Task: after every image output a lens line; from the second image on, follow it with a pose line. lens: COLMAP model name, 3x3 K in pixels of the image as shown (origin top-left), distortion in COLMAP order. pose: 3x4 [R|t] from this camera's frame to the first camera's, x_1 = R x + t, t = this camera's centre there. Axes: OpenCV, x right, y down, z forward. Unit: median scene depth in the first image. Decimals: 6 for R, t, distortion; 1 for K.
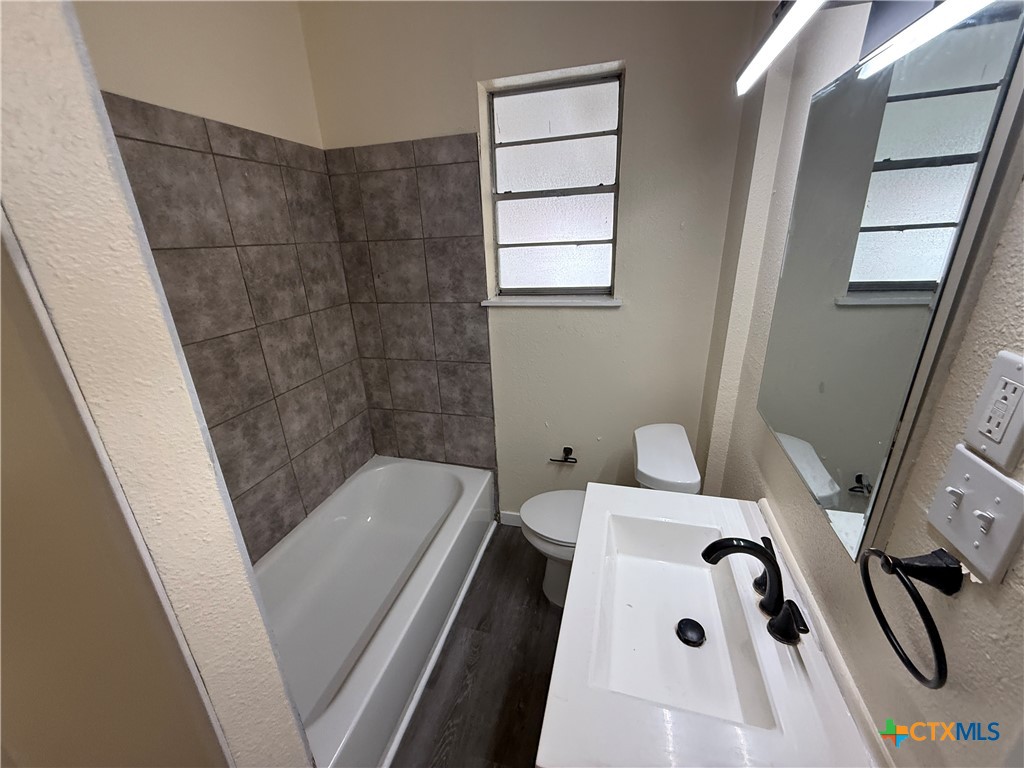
lens RADIAL K [[407.5, 0, 510.7], [0, 407.5, 388.4], [0, 0, 1]] dist [-0.000544, 0.000416]
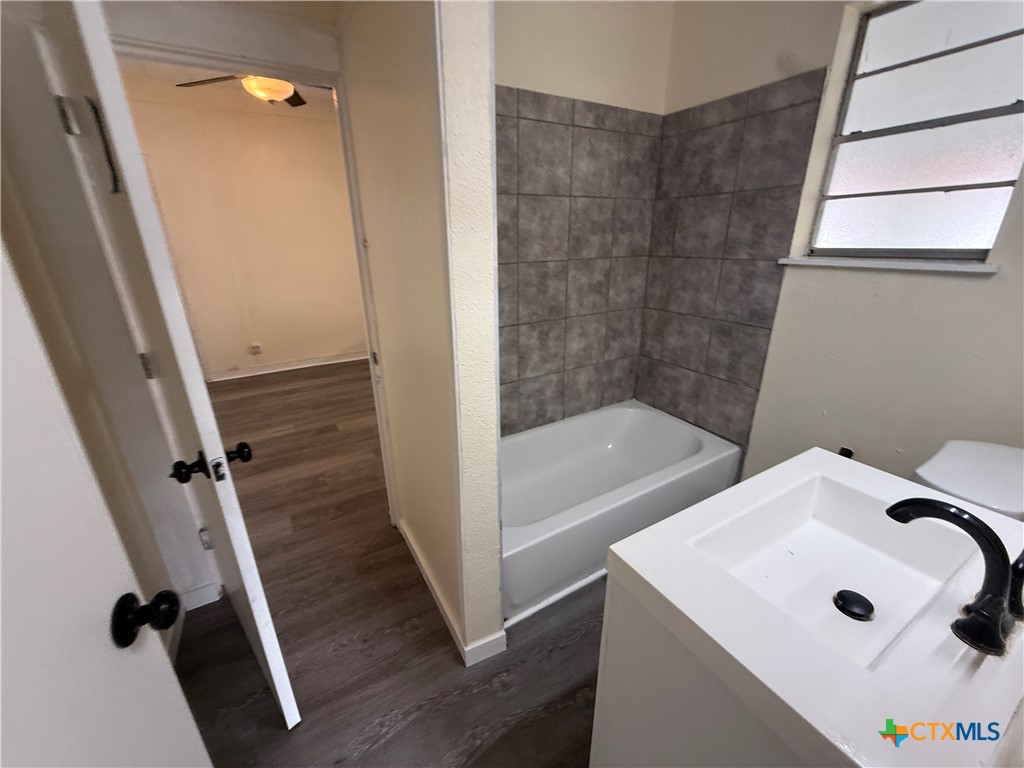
lens RADIAL K [[407.5, 0, 510.8], [0, 407.5, 384.9], [0, 0, 1]] dist [-0.000544, 0.000416]
pose [[0.717530, 0.265897, -0.643778, 0.163836], [-0.256040, 0.960245, 0.111233, 0.114437], [0.647761, 0.085020, 0.757085, -0.065240]]
